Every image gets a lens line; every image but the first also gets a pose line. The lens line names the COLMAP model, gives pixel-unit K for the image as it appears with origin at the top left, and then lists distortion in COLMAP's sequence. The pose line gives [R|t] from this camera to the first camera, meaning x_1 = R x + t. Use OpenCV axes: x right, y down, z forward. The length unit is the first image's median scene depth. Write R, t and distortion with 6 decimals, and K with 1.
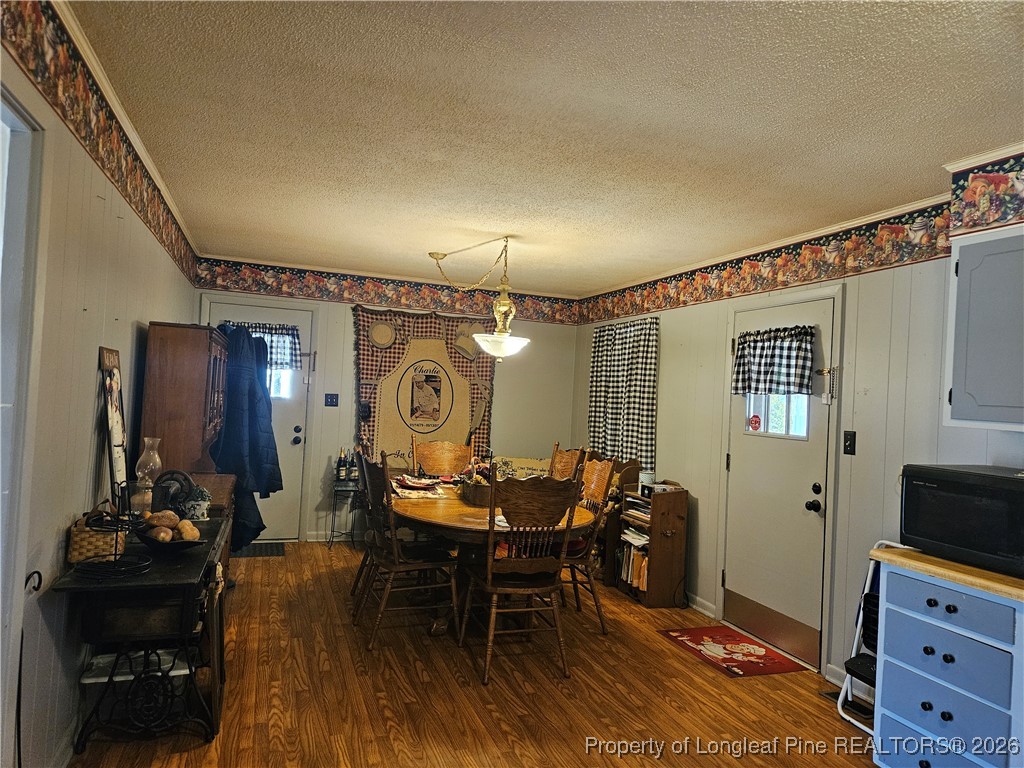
lens RADIAL K [[679.7, 0, 509.6], [0, 679.7, 382.7], [0, 0, 1]] dist [0.085568, -0.074763]
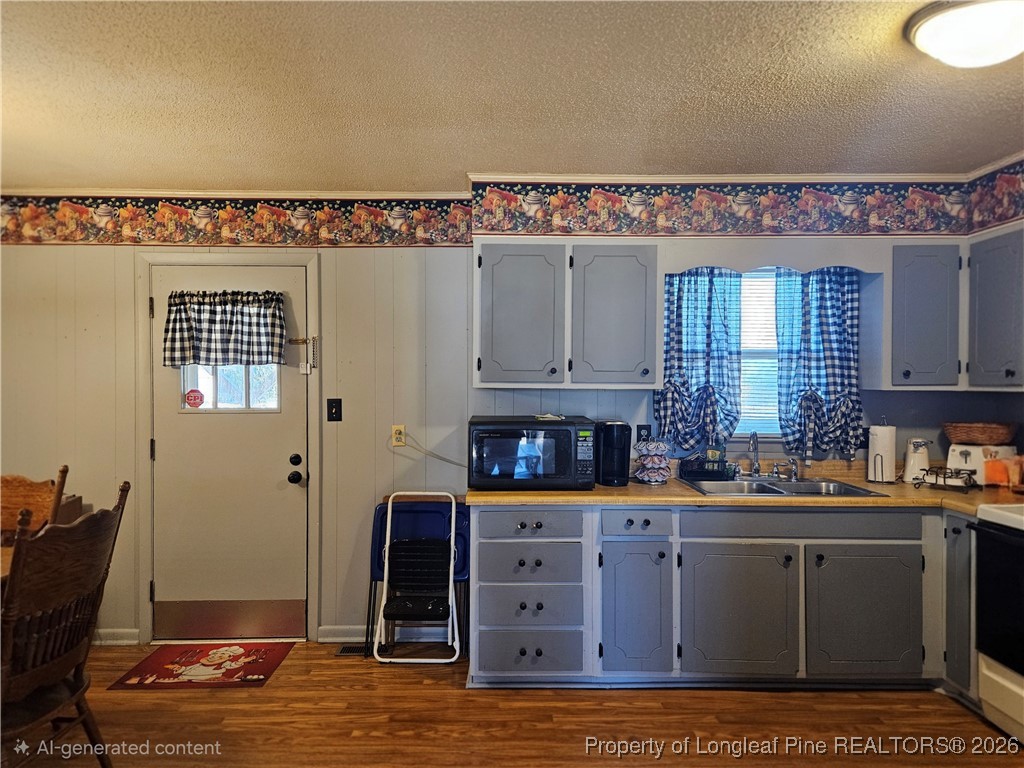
lens RADIAL K [[659.8, 0, 511.7], [0, 659.8, 389.1], [0, 0, 1]] dist [0.081157, -0.072685]
pose [[0.325729, -0.063441, 0.943332, -0.305842], [0.000178, 0.997750, 0.067039, -0.009837], [-0.945463, -0.021668, 0.325007, 0.357340]]
